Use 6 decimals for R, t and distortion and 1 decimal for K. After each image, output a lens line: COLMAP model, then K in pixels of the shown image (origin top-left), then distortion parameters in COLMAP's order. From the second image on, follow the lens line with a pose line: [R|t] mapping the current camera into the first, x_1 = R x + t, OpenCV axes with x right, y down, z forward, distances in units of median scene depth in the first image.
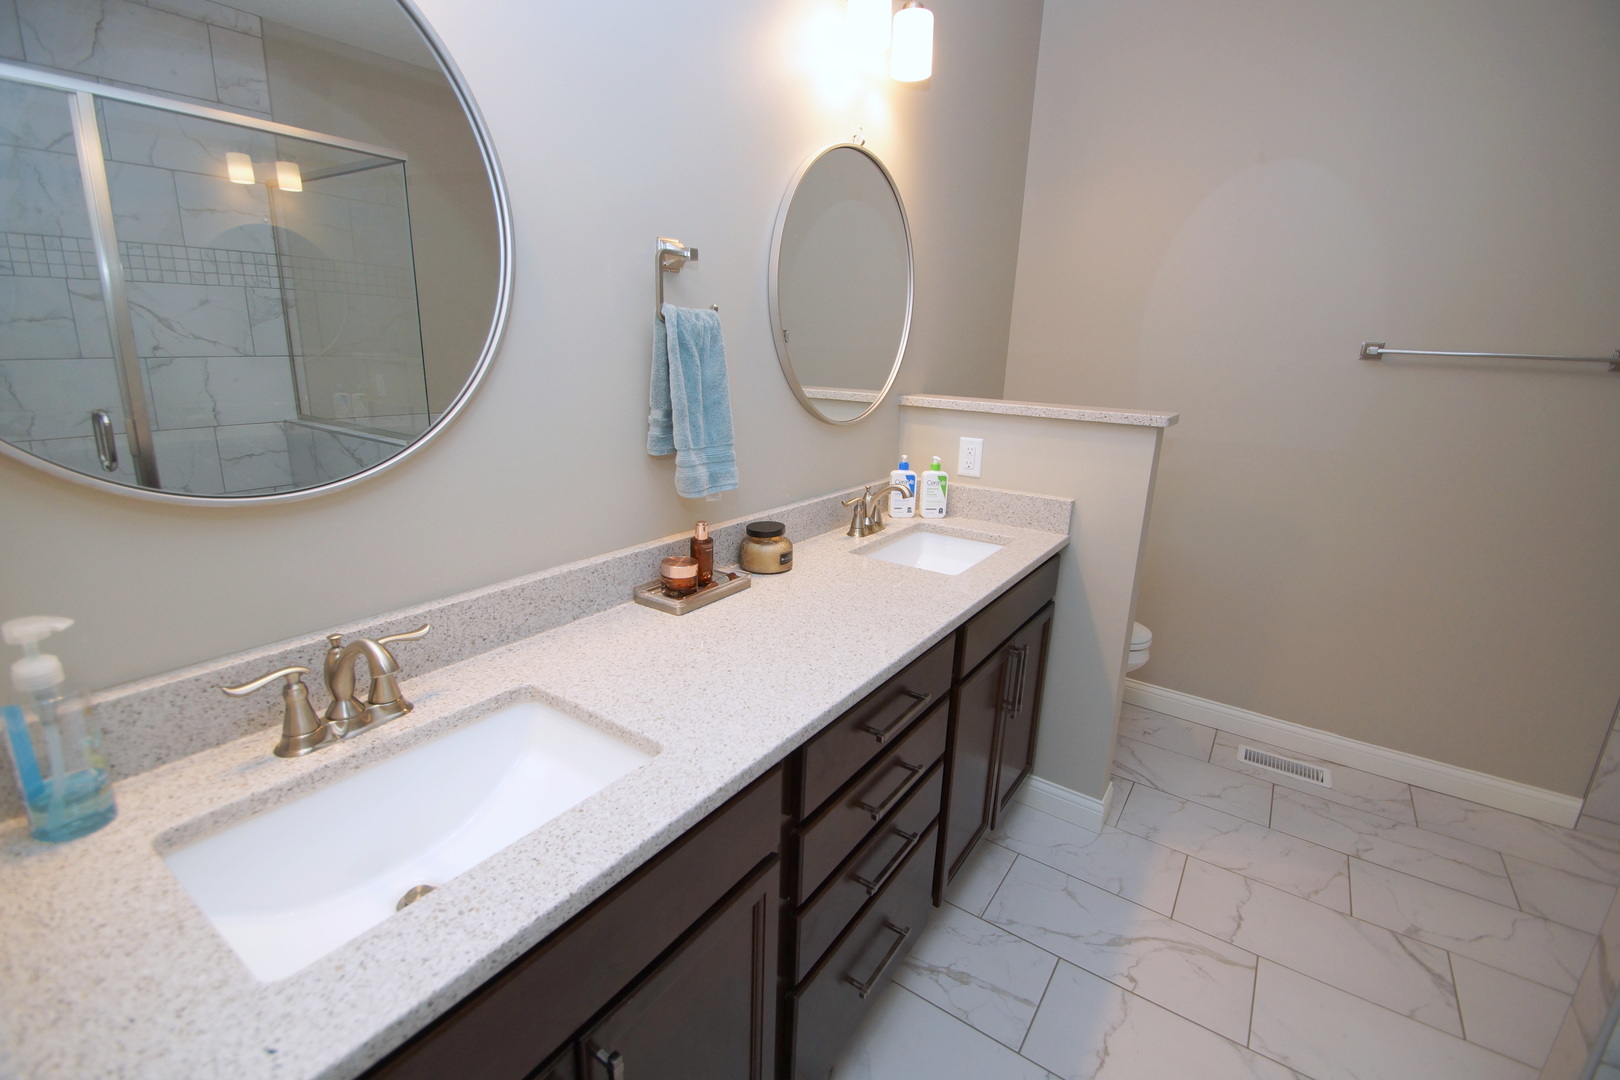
lens RADIAL K [[720.1, 0, 807.8], [0, 720.1, 537.6], [0, 0, 1]] dist [0.002194, -0.000757]
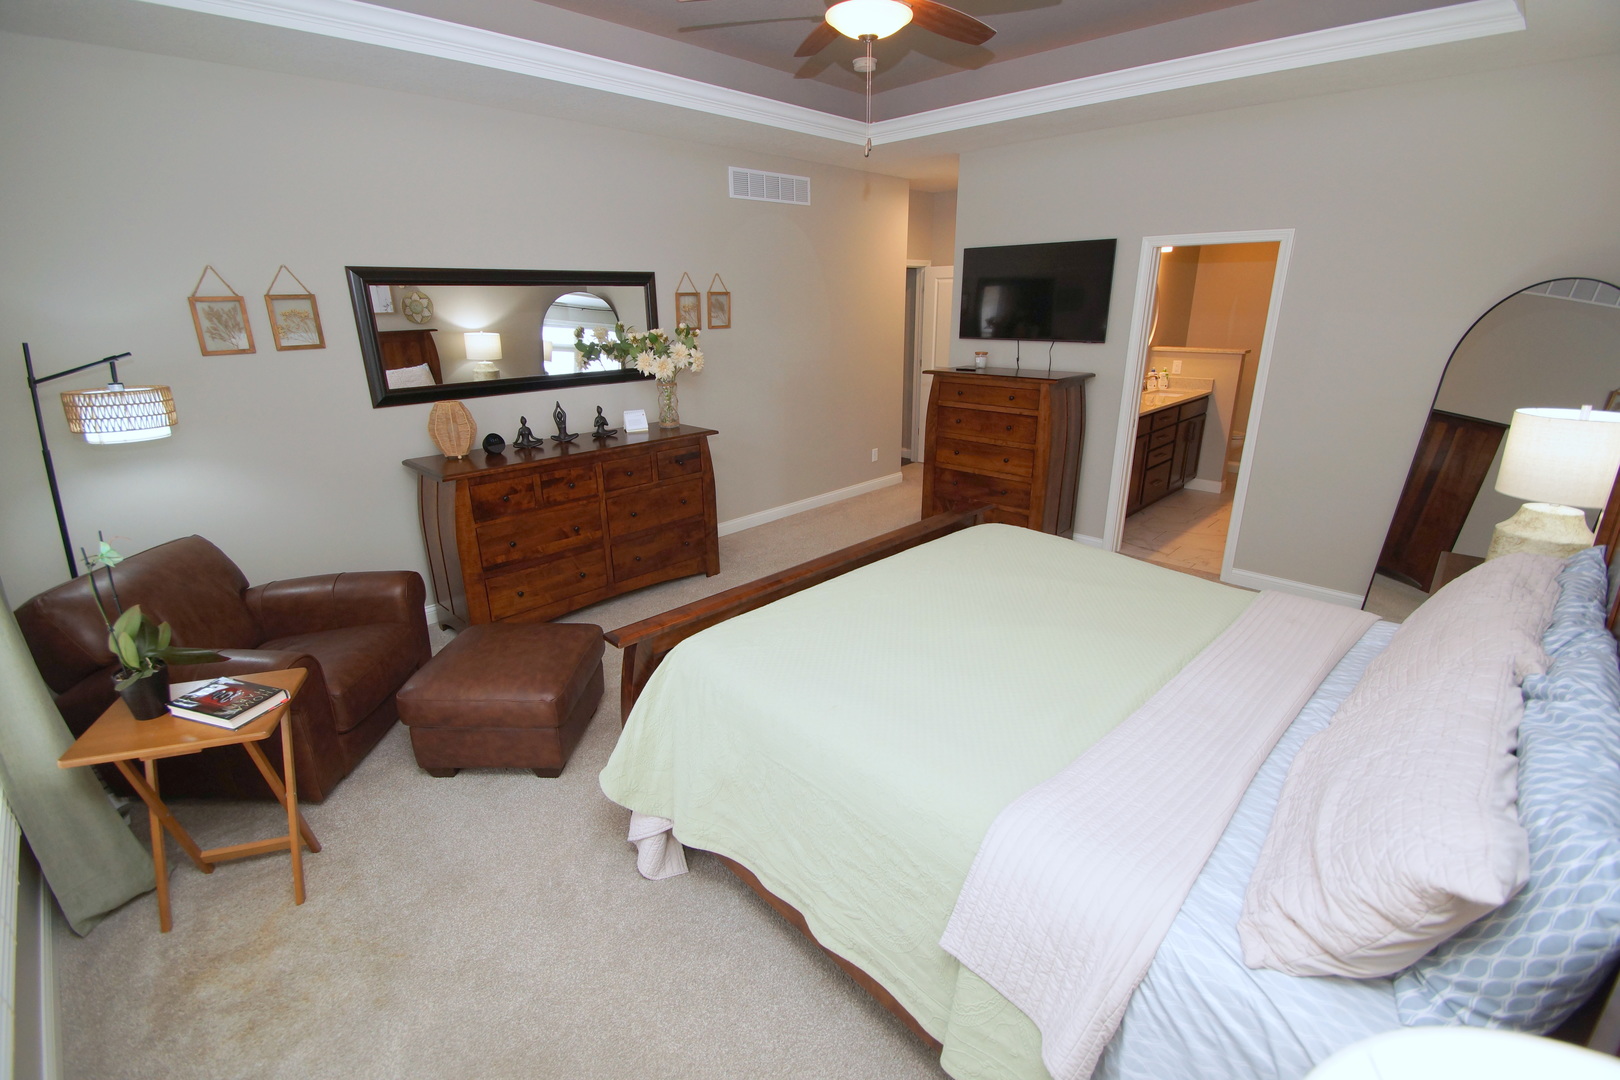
lens RADIAL K [[720.1, 0, 806.4], [0, 720.1, 536.0], [0, 0, 1]] dist [0.002194, -0.000757]
pose [[0.983682, 0.004059, -0.179869, -0.855368], [0.006034, 0.998439, 0.055528, 0.472162], [0.179814, -0.055707, 0.982122, -2.582511]]
